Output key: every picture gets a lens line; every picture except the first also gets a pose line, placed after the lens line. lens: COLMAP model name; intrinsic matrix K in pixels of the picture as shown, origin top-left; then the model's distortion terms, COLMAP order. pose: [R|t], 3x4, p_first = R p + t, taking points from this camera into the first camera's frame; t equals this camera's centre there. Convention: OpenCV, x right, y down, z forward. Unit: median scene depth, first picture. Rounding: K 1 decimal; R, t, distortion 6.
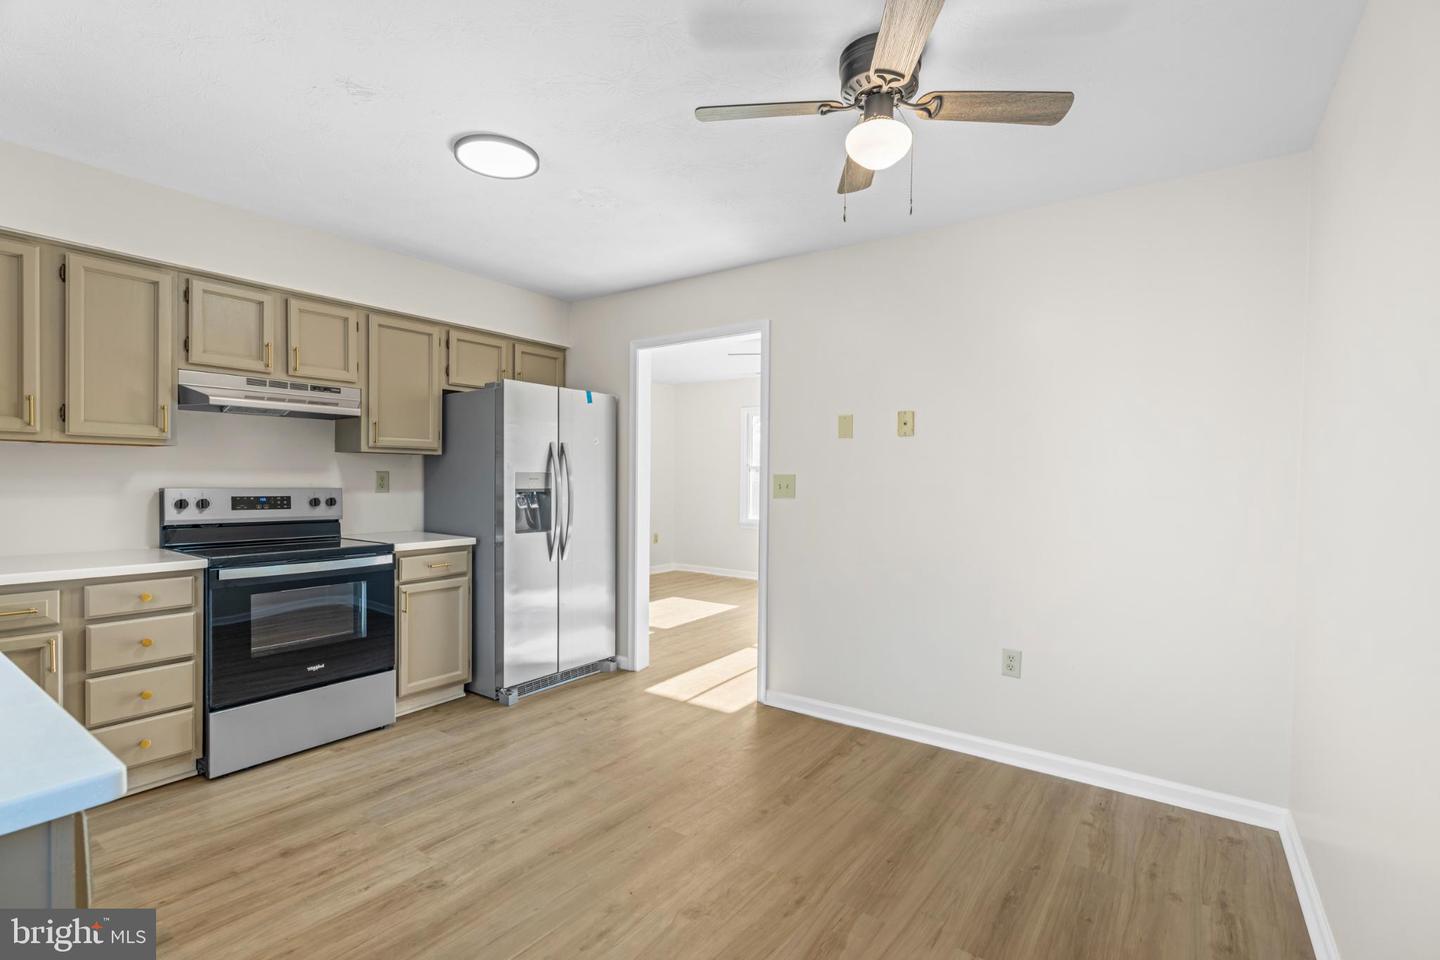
lens RADIAL K [[649.4, 0, 716.3], [0, 649.4, 488.2], [0, 0, 1]] dist [0.003008, 0.000671]
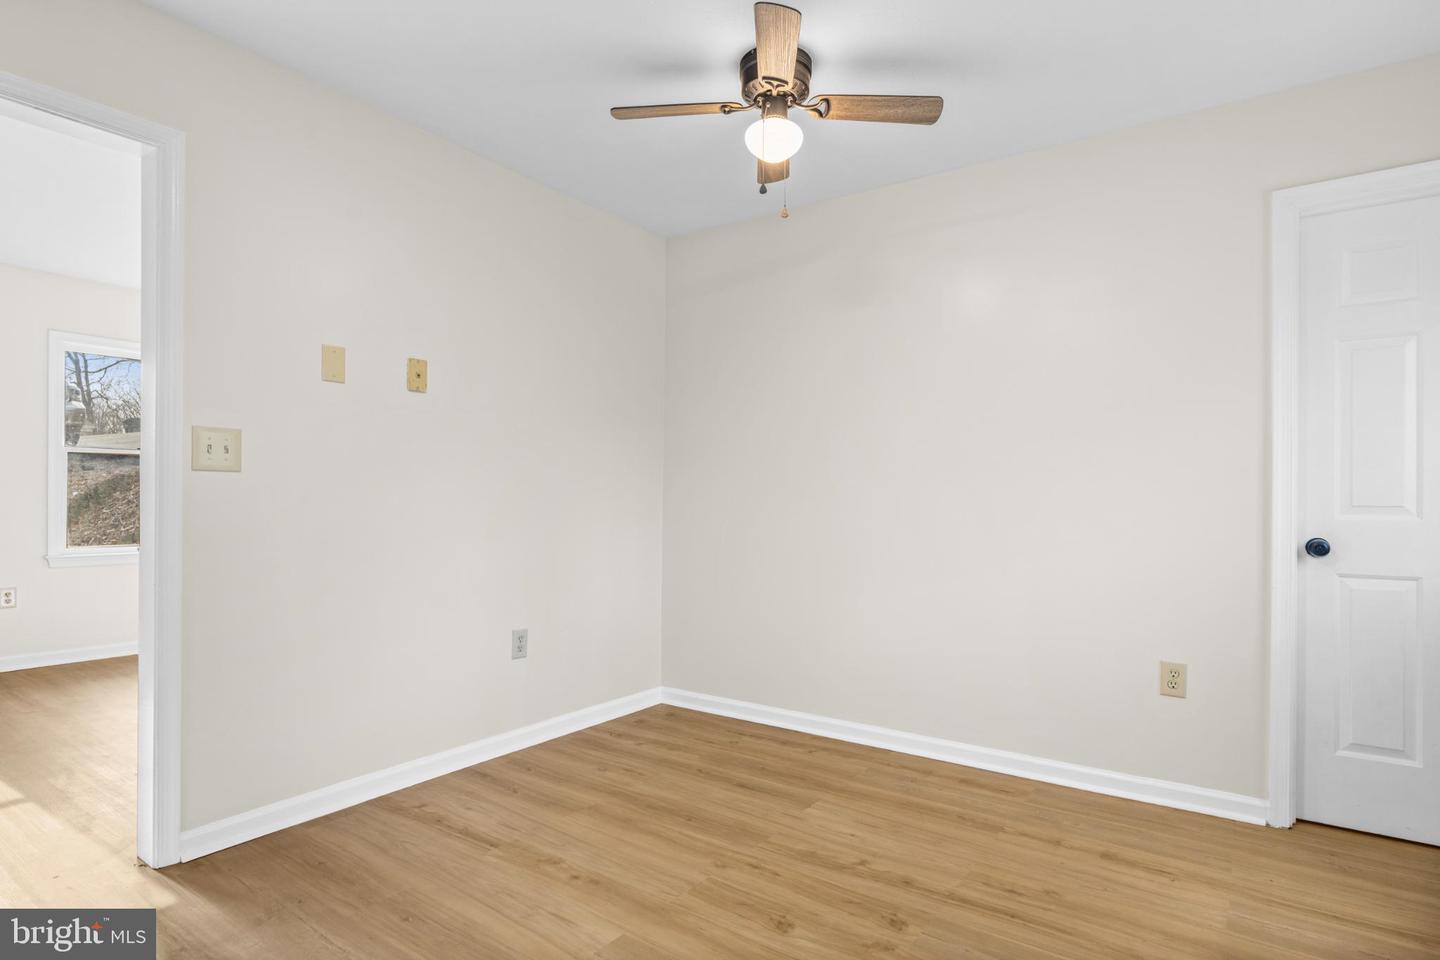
lens RADIAL K [[776.6, 0, 725.9], [0, 776.6, 498.8], [0, 0, 1]] dist [-0.004626, 0.000577]
pose [[-0.015512, -0.010240, 0.999827, -0.707027], [0.011289, 0.999882, 0.010416, 0.045586], [-0.999816, 0.011449, -0.015395, 0.717986]]
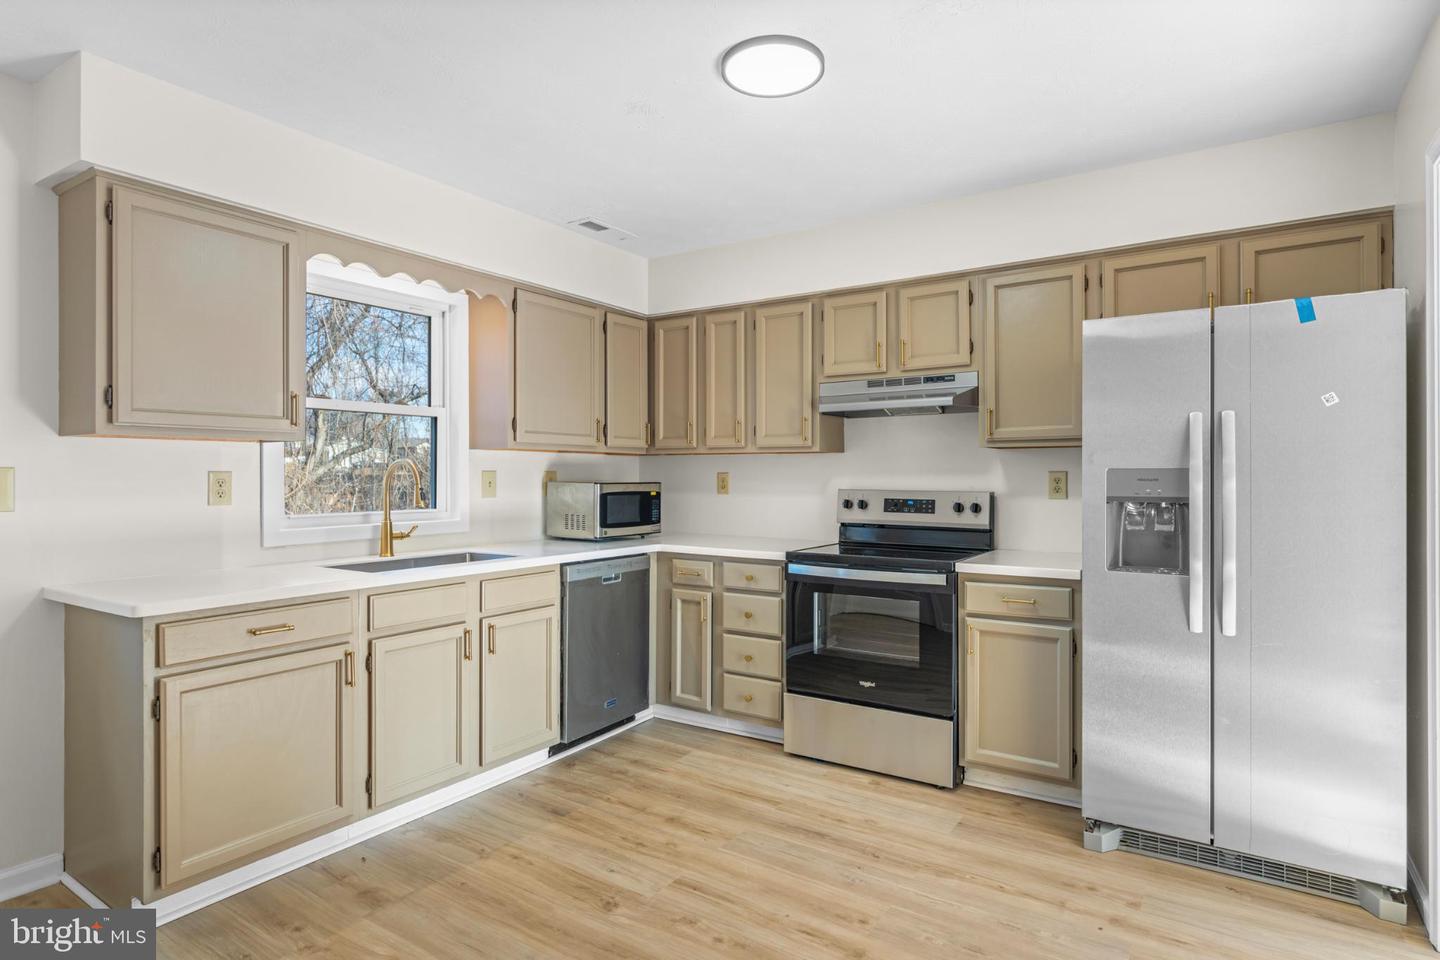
lens RADIAL K [[776.6, 0, 734.6], [0, 776.6, 475.3], [0, 0, 1]] dist [-0.004626, 0.000577]
pose [[0.053791, -0.010733, -0.998495, 0.503228], [-0.016559, 0.999795, -0.011639, -0.005775], [0.998415, 0.017160, 0.053602, 0.780630]]
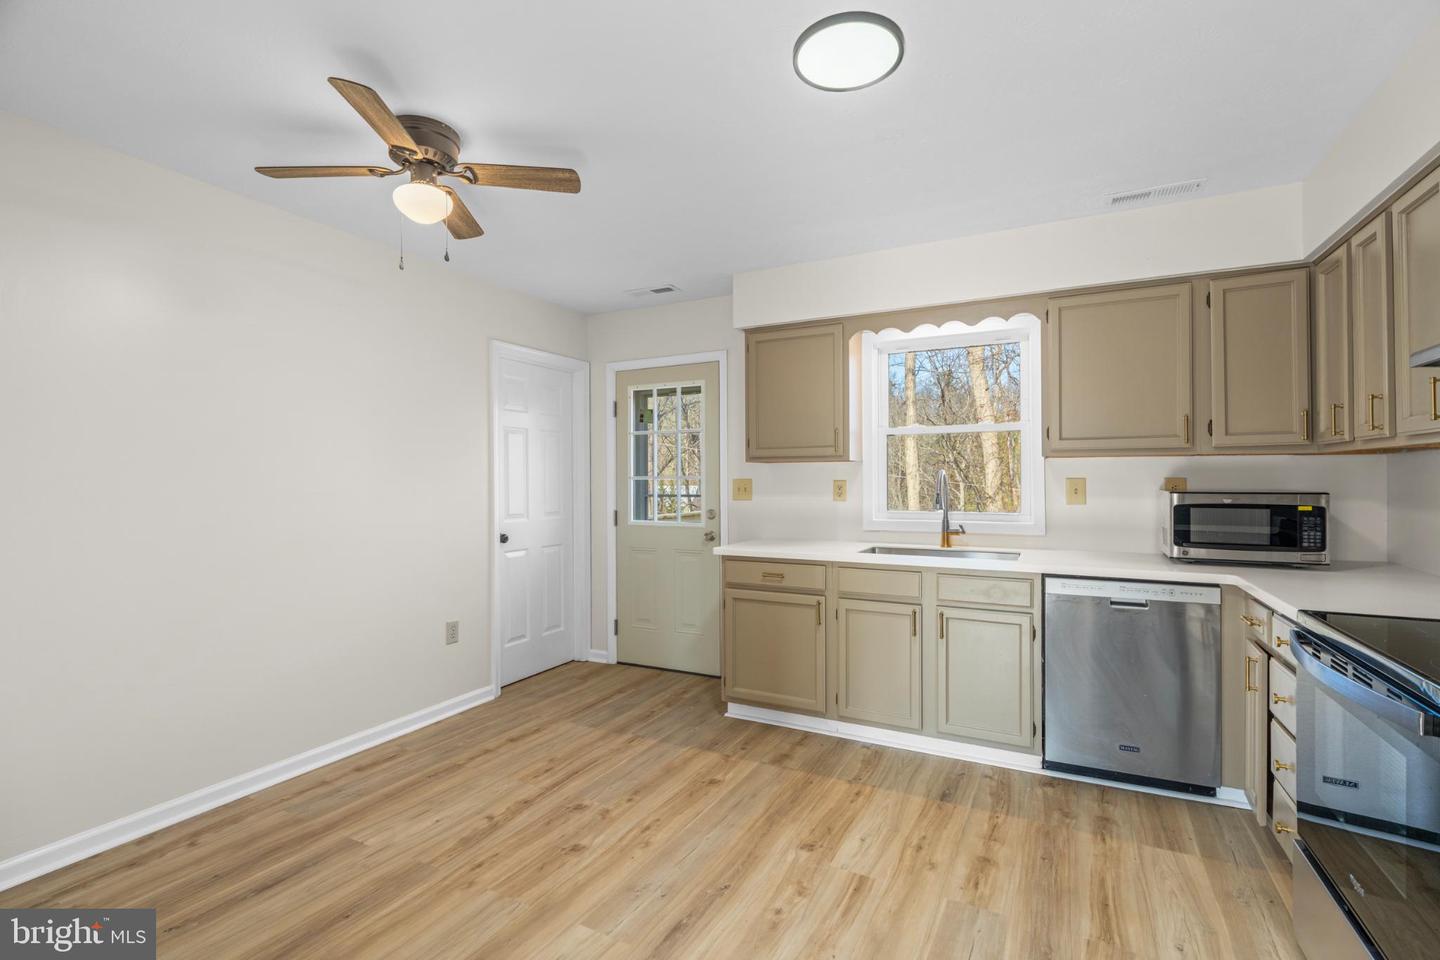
lens RADIAL K [[649.4, 0, 726.4], [0, 649.4, 474.6], [0, 0, 1]] dist [0.003008, 0.000671]
pose [[-0.987813, -0.008395, -0.155416, -0.077116], [-0.009442, 0.999937, 0.006003, -0.029922], [0.155356, 0.007397, -0.987831, 1.468779]]
